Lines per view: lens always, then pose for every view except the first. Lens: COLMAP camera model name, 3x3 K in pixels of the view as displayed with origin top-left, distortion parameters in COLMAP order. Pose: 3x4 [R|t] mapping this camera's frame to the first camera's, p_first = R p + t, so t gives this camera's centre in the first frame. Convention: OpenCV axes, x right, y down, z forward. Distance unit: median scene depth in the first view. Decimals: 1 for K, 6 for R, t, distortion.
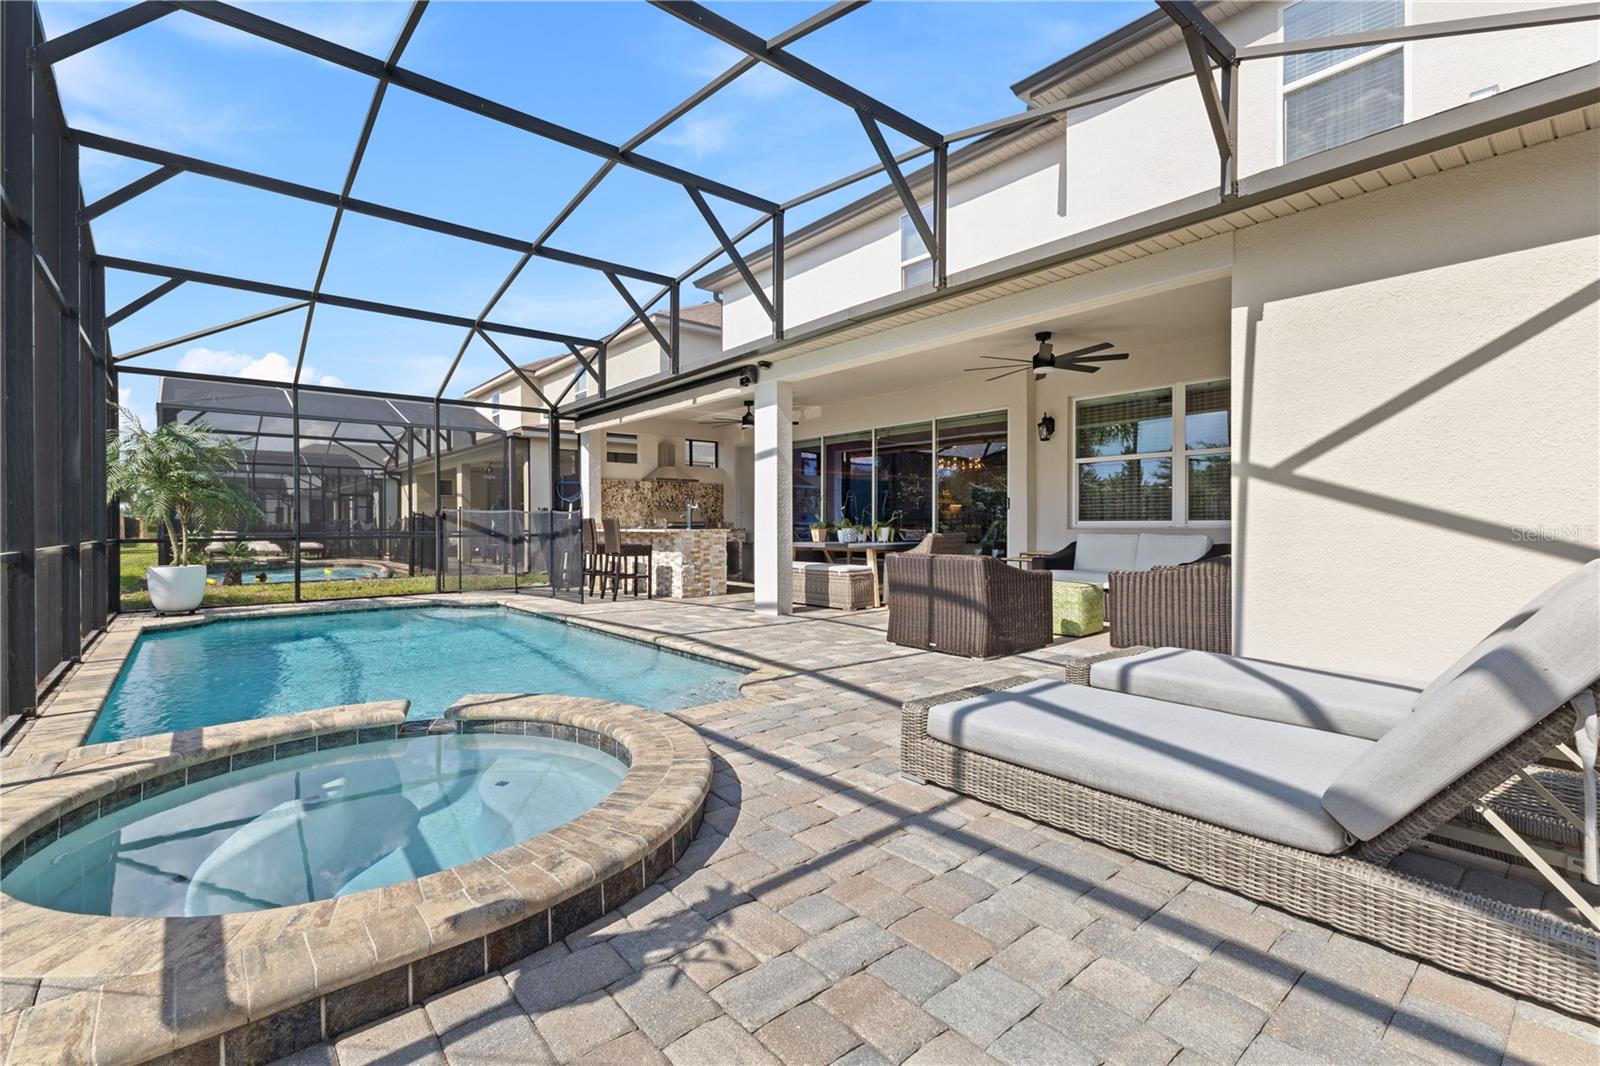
lens RADIAL K [[693.9, 0, 779.7], [0, 693.9, 527.8], [0, 0, 1]] dist [0.013925, -0.003736]
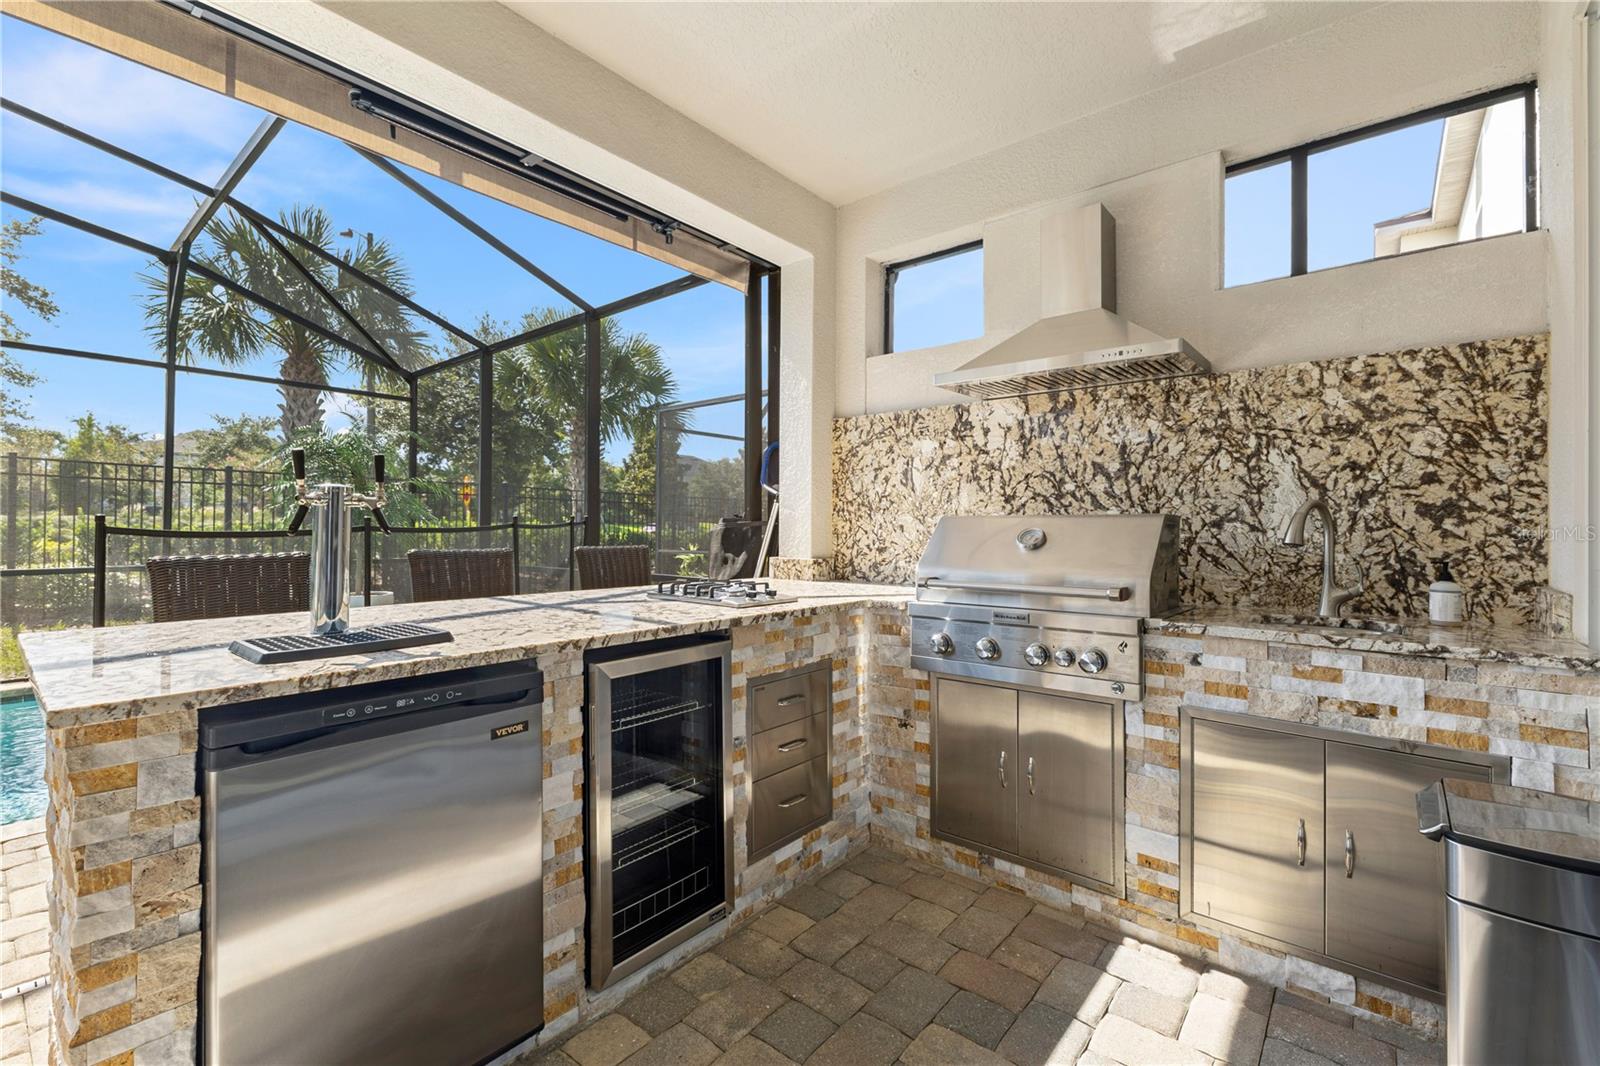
lens RADIAL K [[693.9, 0, 805.4], [0, 693.9, 521.3], [0, 0, 1]] dist [0.013925, -0.003736]
pose [[0.197742, -0.005978, -0.980236, 0.062375], [-0.012348, 0.999887, -0.008589, -0.032911], [0.980176, 0.013803, 0.197646, 1.434846]]
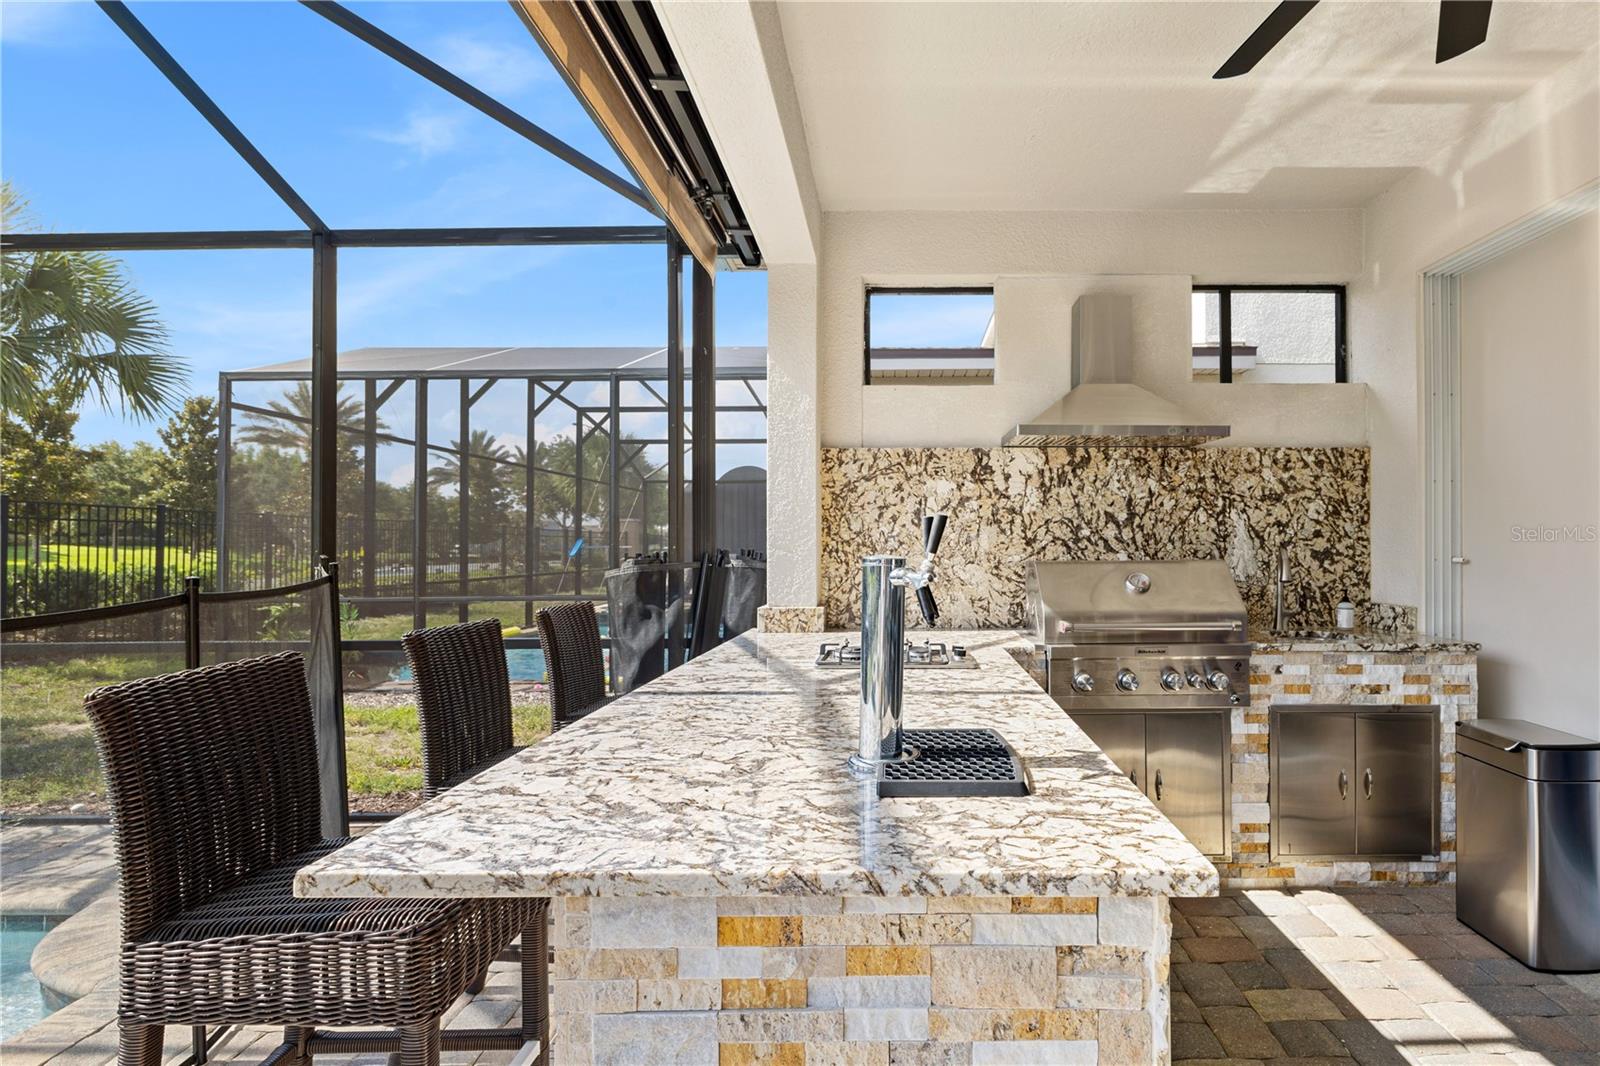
lens RADIAL K [[802.2, 0, 903.7], [0, 802.2, 536.7], [0, 0, 1]] dist [-0.009428, -0.000315]
pose [[0.781365, -0.007750, -0.624026, -0.058849], [-0.002613, 0.999873, -0.015690, -0.045968], [0.624069, 0.013890, 0.781246, 1.193052]]
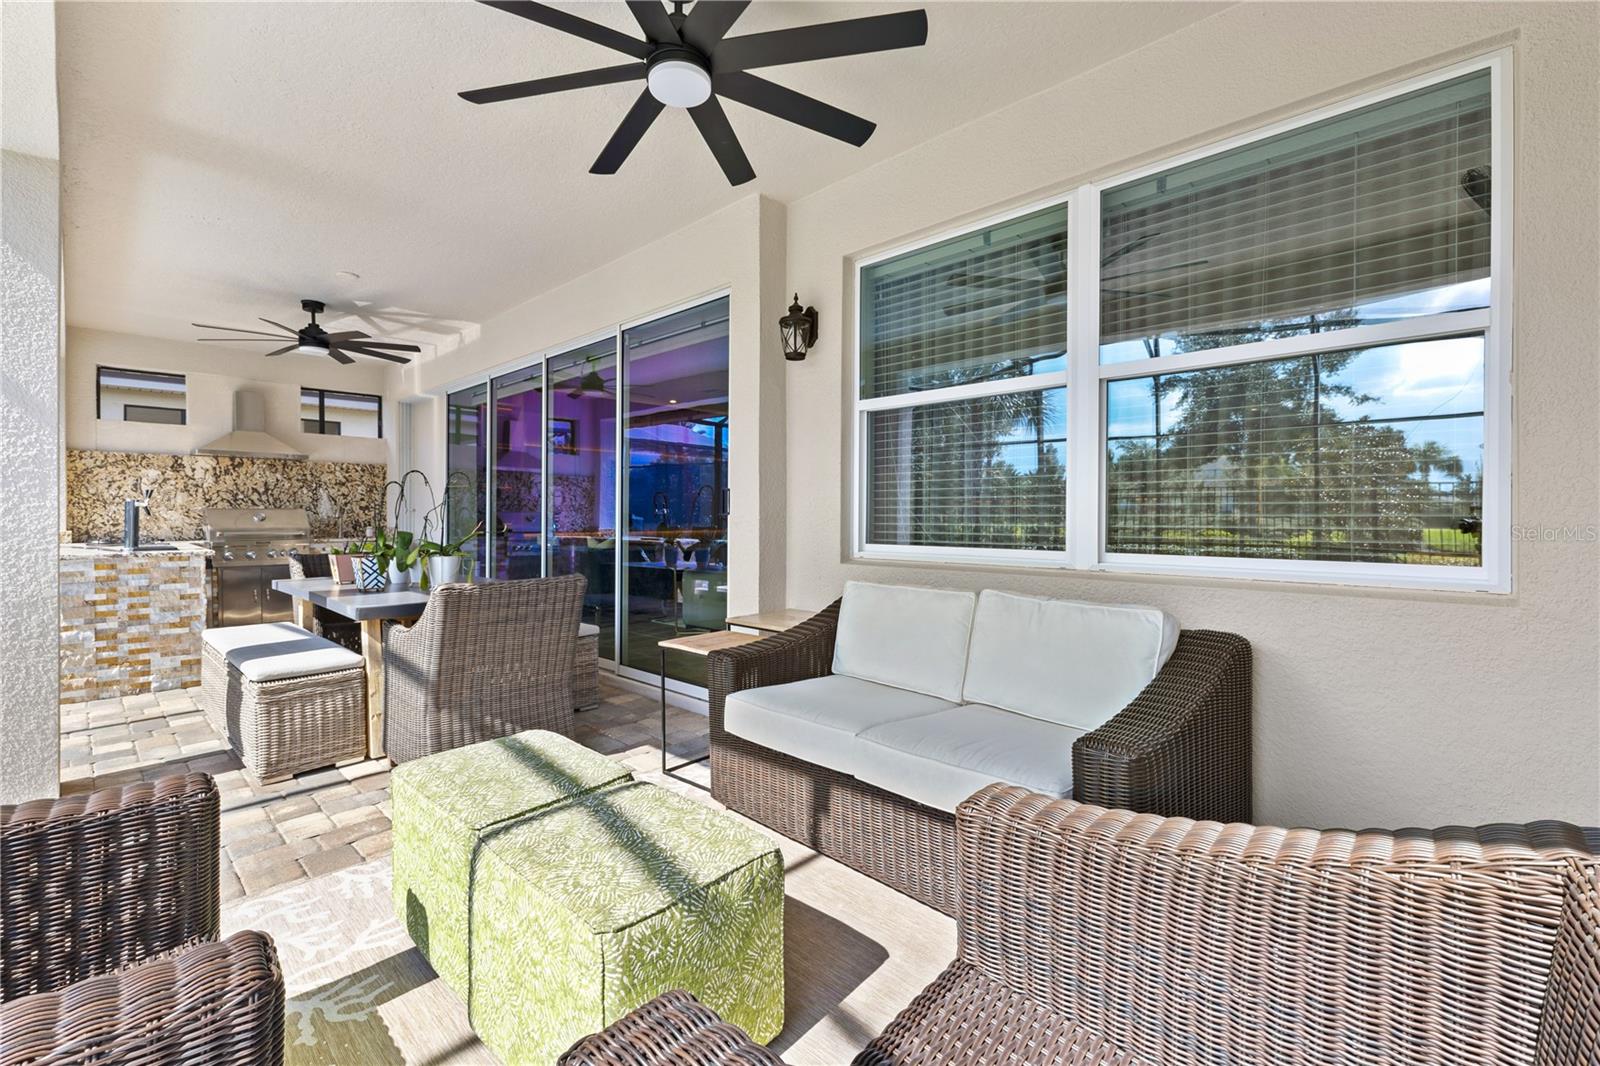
lens RADIAL K [[693.9, 0, 789.2], [0, 693.9, 521.5], [0, 0, 1]] dist [0.013925, -0.003736]
pose [[0.993729, 0.002115, 0.111792, 0.358178], [-0.002385, 0.999995, 0.002277, -0.026579], [-0.111787, -0.002530, 0.993729, 0.616856]]
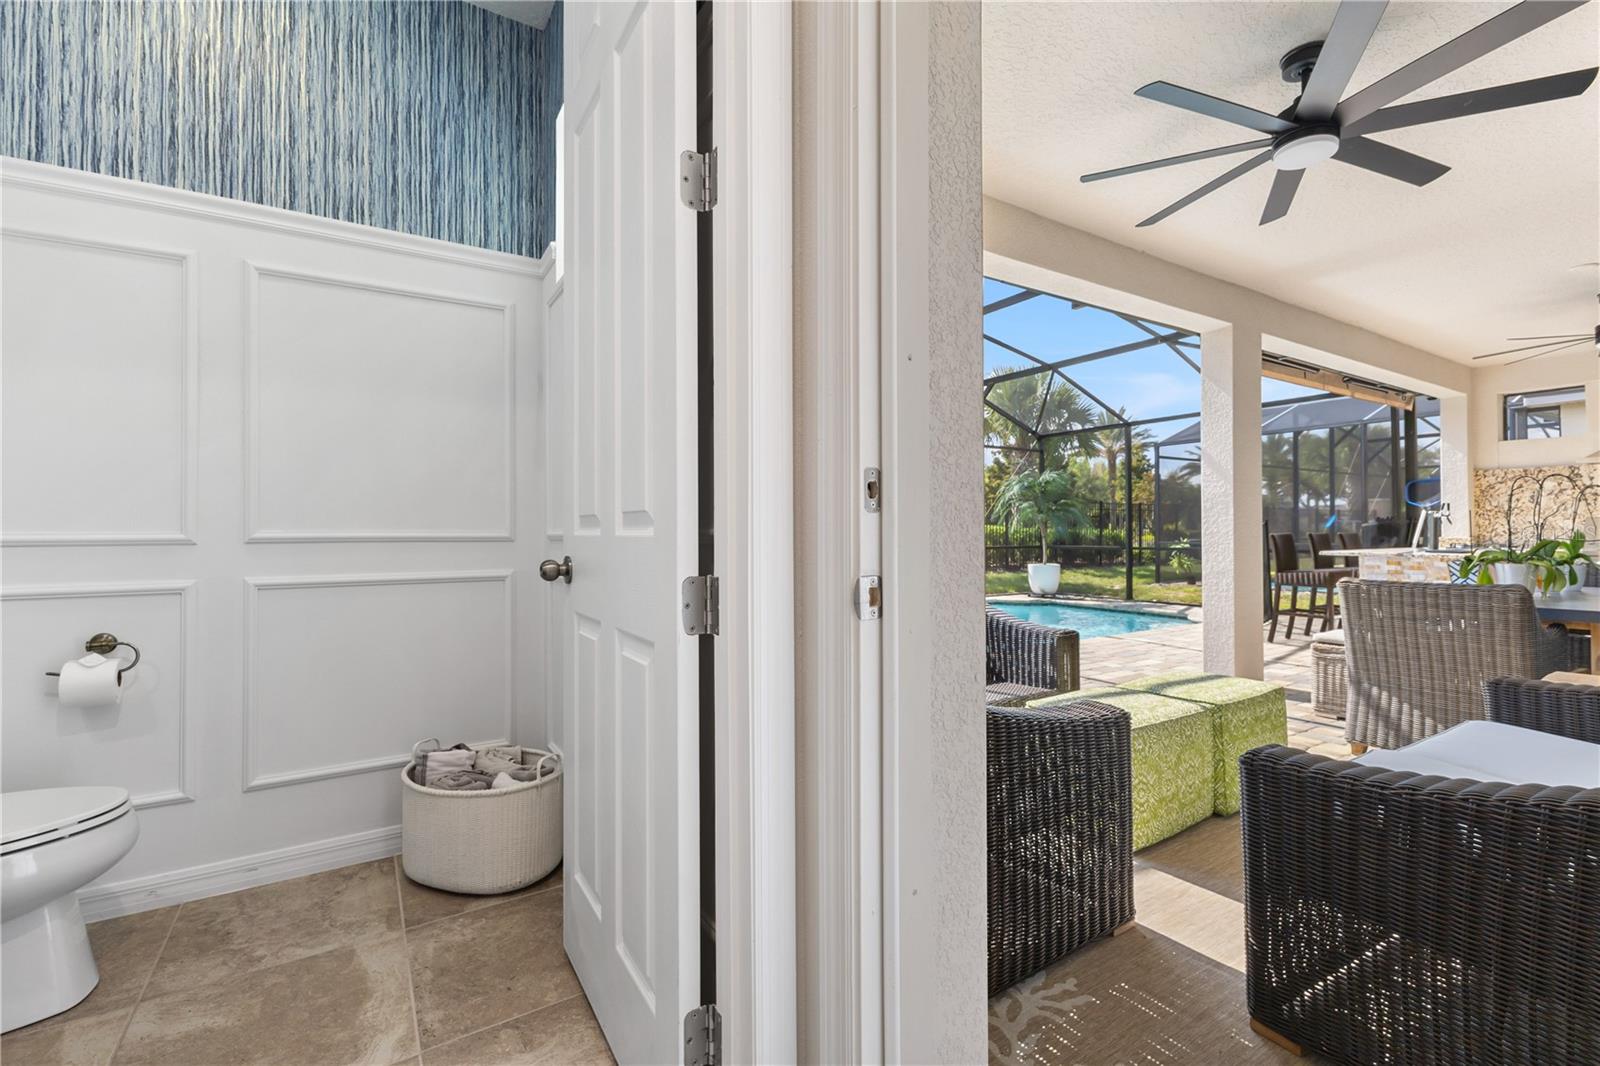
lens RADIAL K [[693.9, 0, 808.2], [0, 693.9, 521.4], [0, 0, 1]] dist [0.013925, -0.003736]
pose [[-0.118206, -0.007860, -0.992958, 0.714435], [-0.002853, 0.999967, -0.007576, -0.024468], [0.992985, 0.001938, -0.118224, 0.710179]]
